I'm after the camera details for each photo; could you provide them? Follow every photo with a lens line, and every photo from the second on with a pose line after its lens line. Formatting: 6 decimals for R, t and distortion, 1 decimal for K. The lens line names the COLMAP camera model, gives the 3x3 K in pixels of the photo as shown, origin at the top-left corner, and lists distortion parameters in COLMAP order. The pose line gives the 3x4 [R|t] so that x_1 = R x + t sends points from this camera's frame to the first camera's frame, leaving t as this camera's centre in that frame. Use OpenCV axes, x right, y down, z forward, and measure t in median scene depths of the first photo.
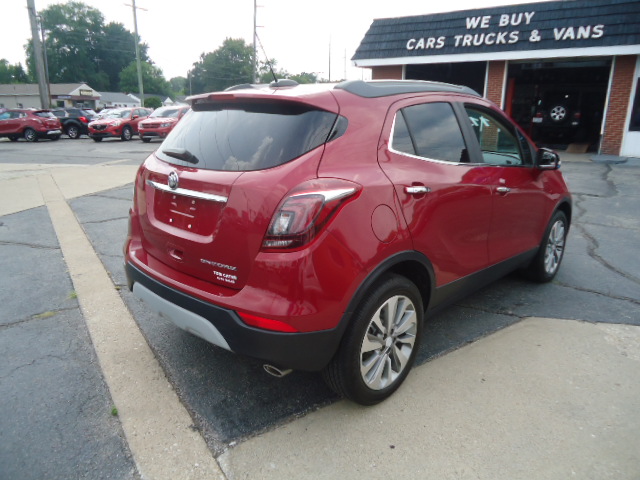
lens RADIAL K [[466.3, 0, 320.0], [0, 466.3, 240.0], [0, 0, 1]] dist [-0.006488, -0.003636]
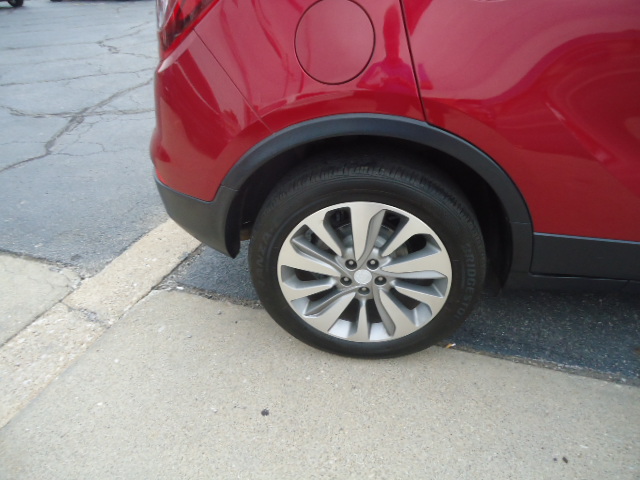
lens RADIAL K [[466.3, 0, 320.0], [0, 466.3, 240.0], [0, 0, 1]] dist [-0.006488, -0.003636]
pose [[0.586142, 0.418632, -0.693675, 0.087230], [-0.187918, 0.903066, 0.386212, -0.005595], [0.788114, -0.096021, 0.607993, 0.109715]]
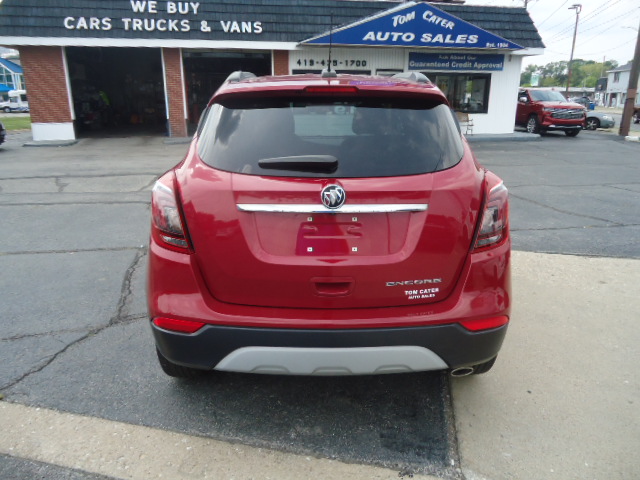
lens RADIAL K [[466.3, 0, 320.0], [0, 466.3, 240.0], [0, 0, 1]] dist [-0.006488, -0.003636]
pose [[0.717211, -0.210287, 0.664370, -0.146081], [0.192928, 0.976036, 0.100663, -0.023614], [-0.669617, 0.055979, 0.740594, 0.073693]]
